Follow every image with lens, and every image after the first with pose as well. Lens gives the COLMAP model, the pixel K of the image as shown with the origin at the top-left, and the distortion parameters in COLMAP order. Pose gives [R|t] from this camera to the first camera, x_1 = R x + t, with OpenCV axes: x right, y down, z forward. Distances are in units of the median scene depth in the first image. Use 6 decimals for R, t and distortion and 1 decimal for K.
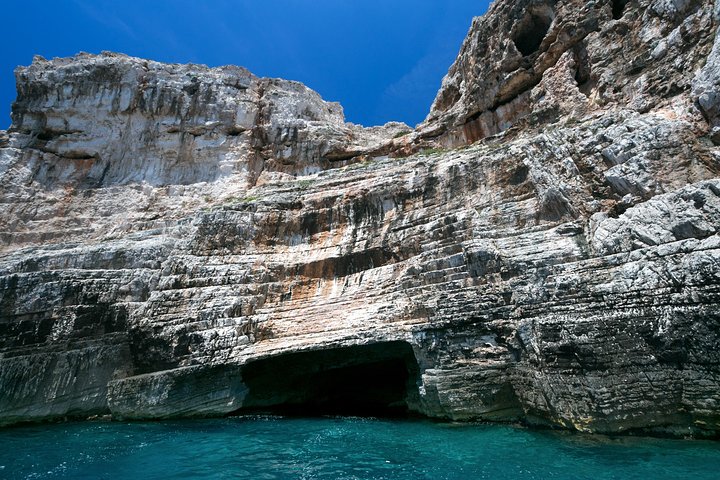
lens RADIAL K [[337.7, 0, 360.0], [0, 337.7, 240.0], [0, 0, 1]] dist [0.017306, 0.000088]
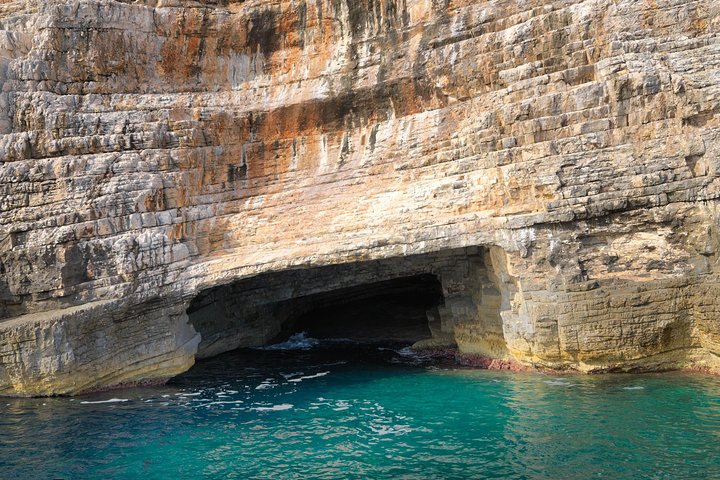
lens RADIAL K [[556.7, 0, 360.0], [0, 556.7, 240.0], [0, 0, 1]] dist [0.006444, -0.000218]
pose [[0.994627, -0.028771, 0.099442, -0.135146], [0.000147, 0.960994, 0.276570, 0.028894], [-0.103521, -0.275069, 0.955835, 0.117002]]
